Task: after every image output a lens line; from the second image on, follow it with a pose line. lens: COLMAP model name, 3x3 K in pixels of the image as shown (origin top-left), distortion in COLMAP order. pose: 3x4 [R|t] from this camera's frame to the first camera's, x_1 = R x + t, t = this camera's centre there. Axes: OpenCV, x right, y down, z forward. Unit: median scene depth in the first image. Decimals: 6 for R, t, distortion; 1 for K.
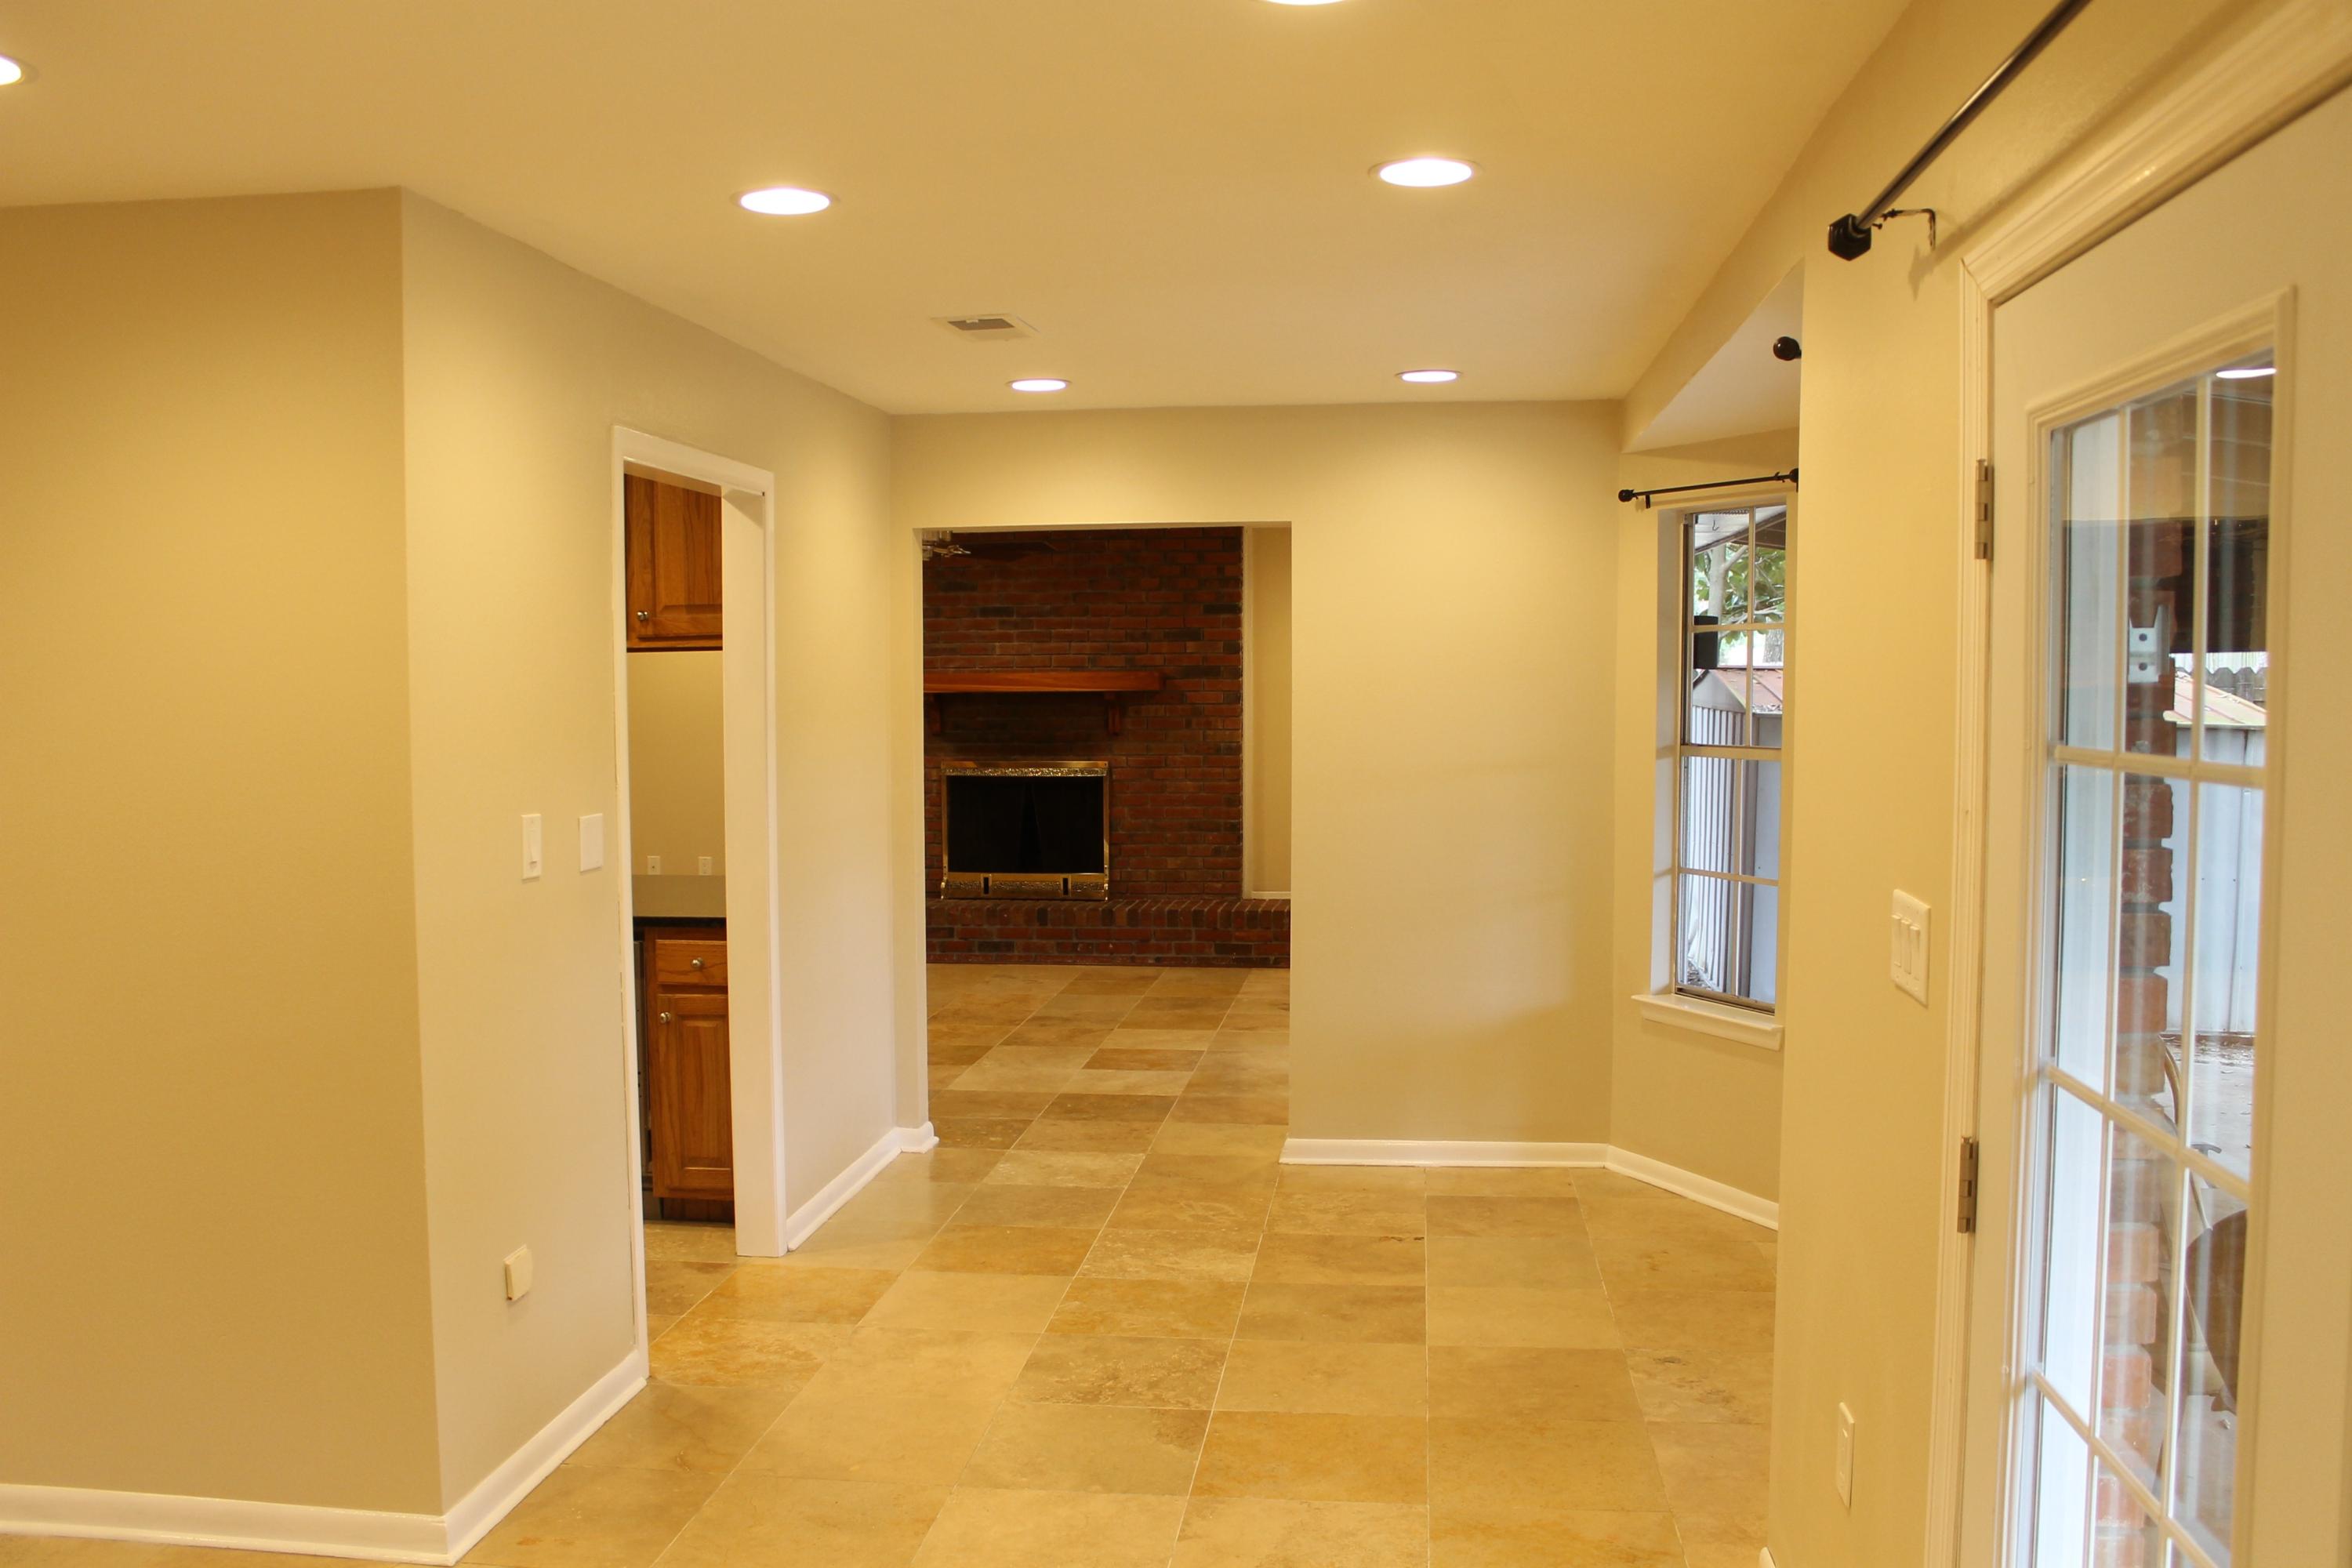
lens RADIAL K [[1981.7, 0, 1178.6], [0, 1981.7, 816.3], [0, 0, 1]] dist [-0.162858, 0.146250]
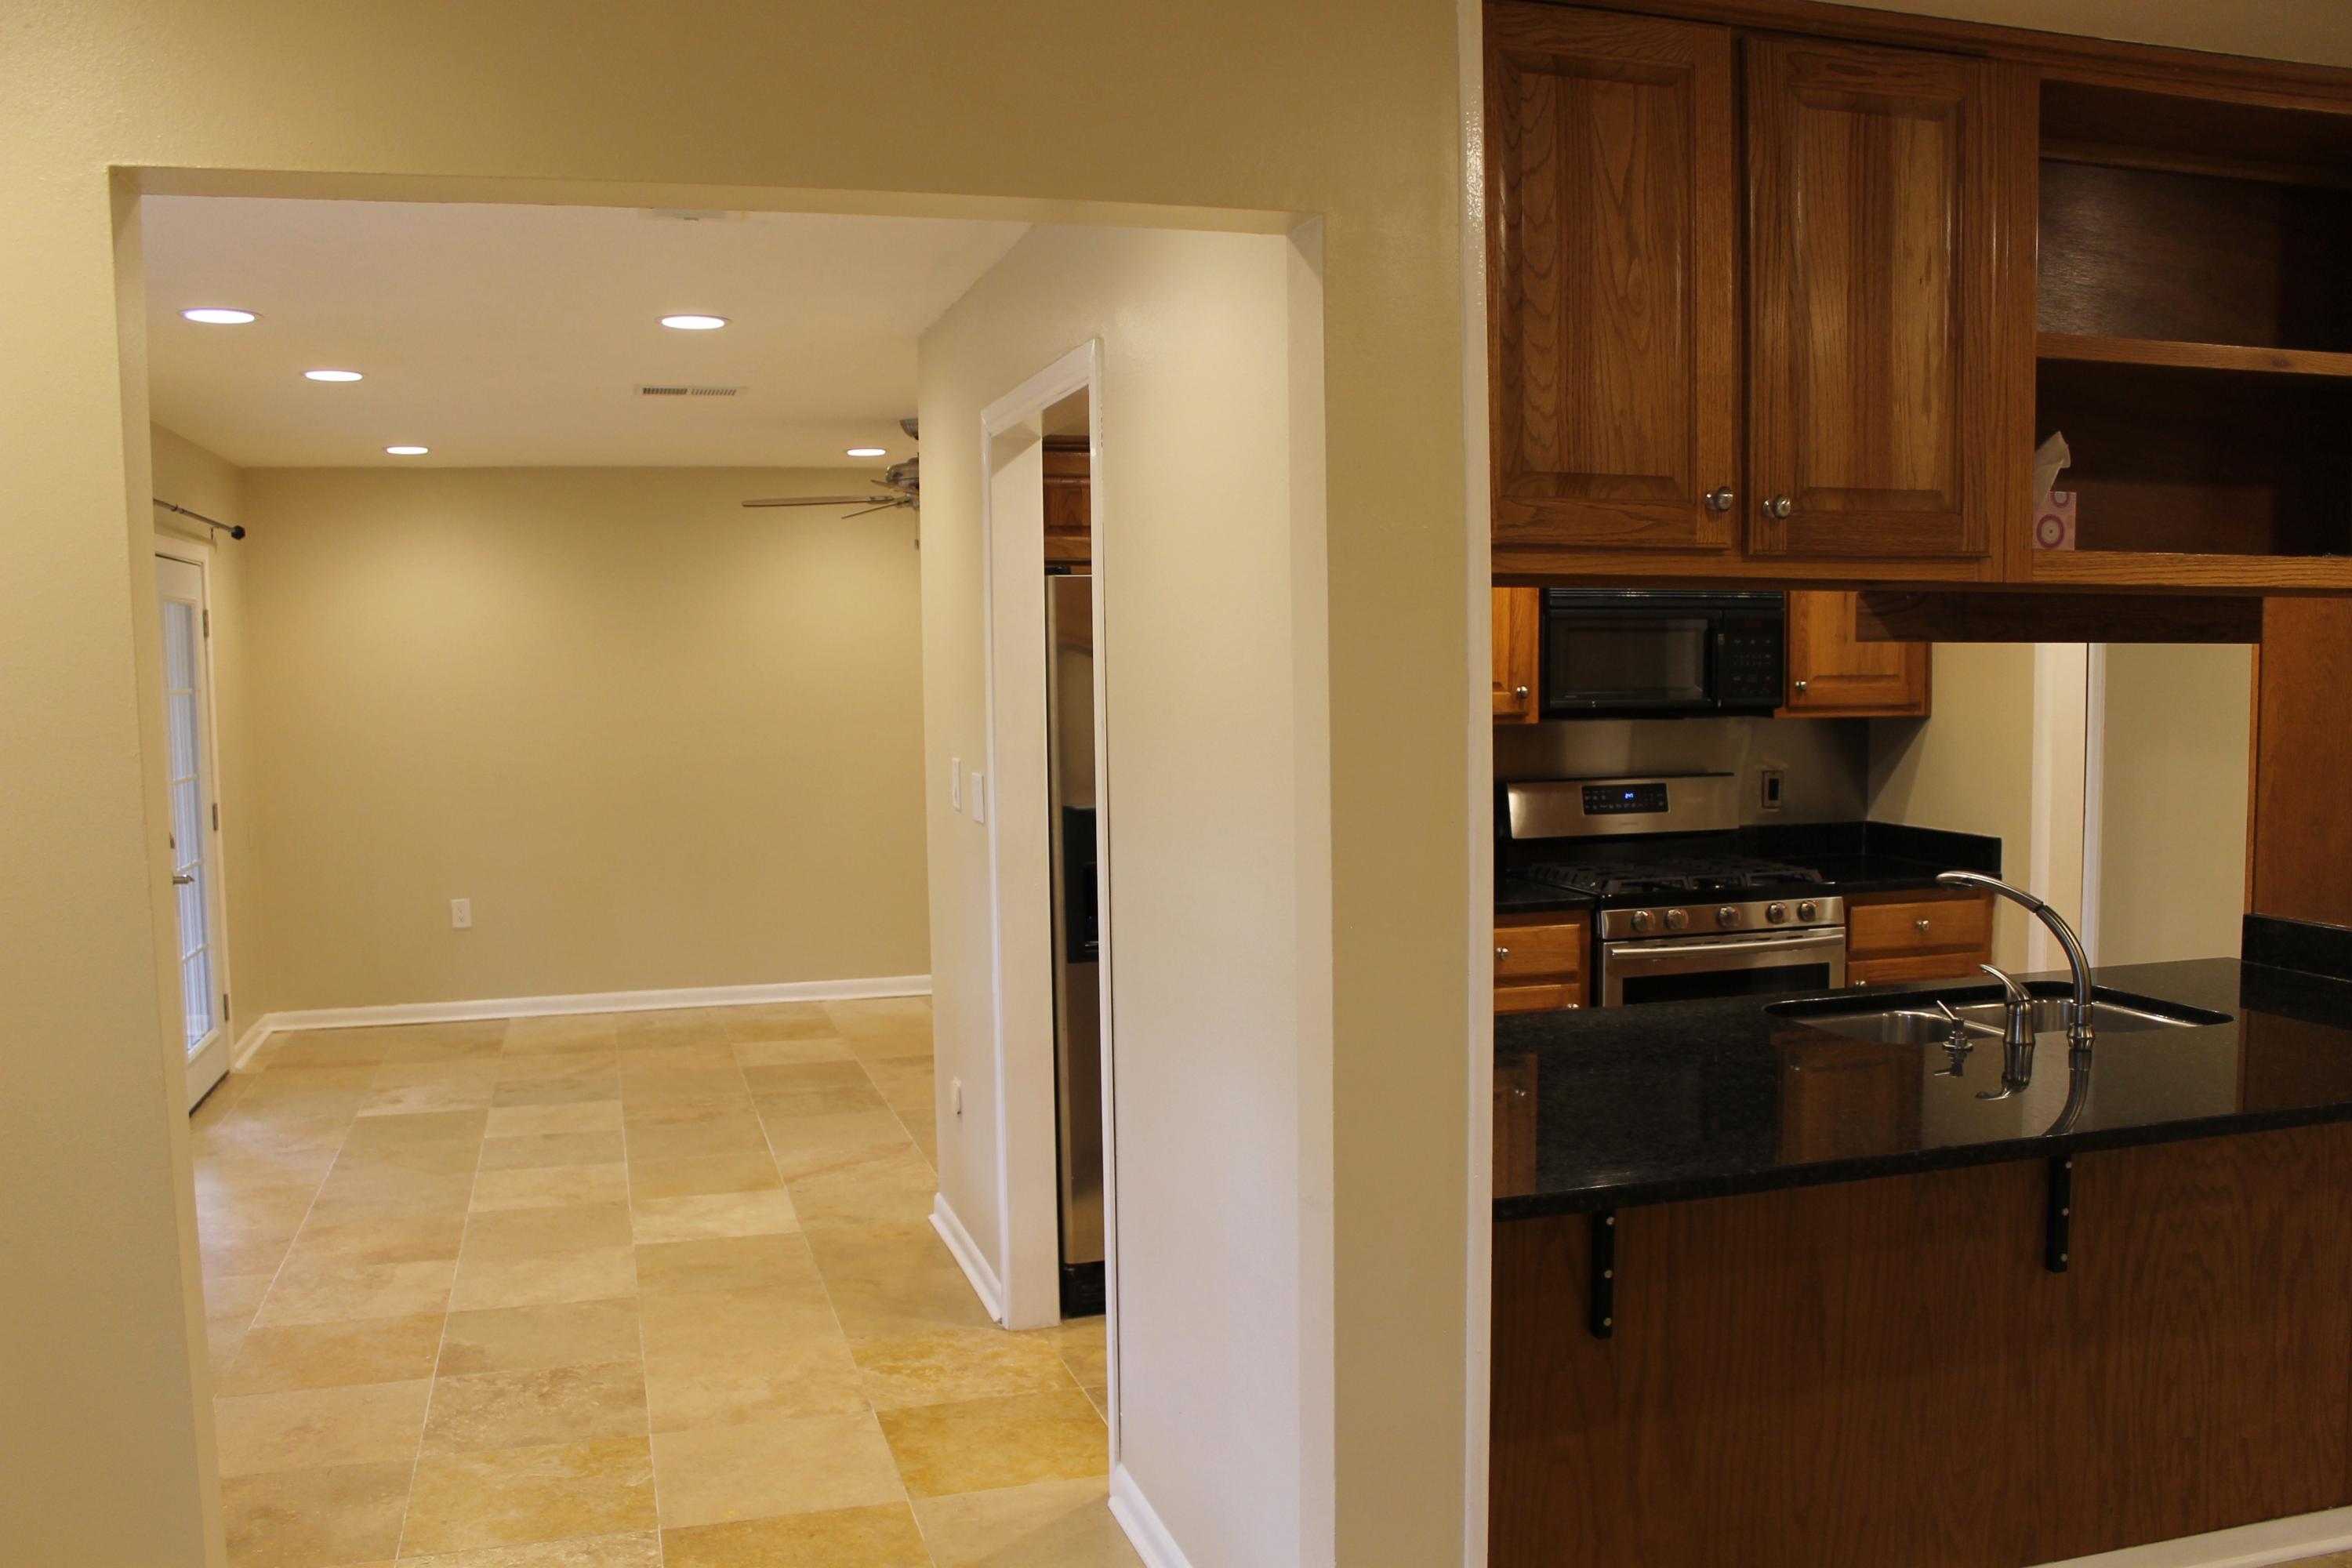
lens RADIAL K [[1981.7, 0, 1178.6], [0, 1981.7, 816.3], [0, 0, 1]] dist [-0.162858, 0.146250]
pose [[-0.916328, 0.050186, -0.397270, 0.017391], [-0.011444, 0.988428, 0.151260, -0.056509], [0.400264, 0.143150, -0.905150, 0.784548]]
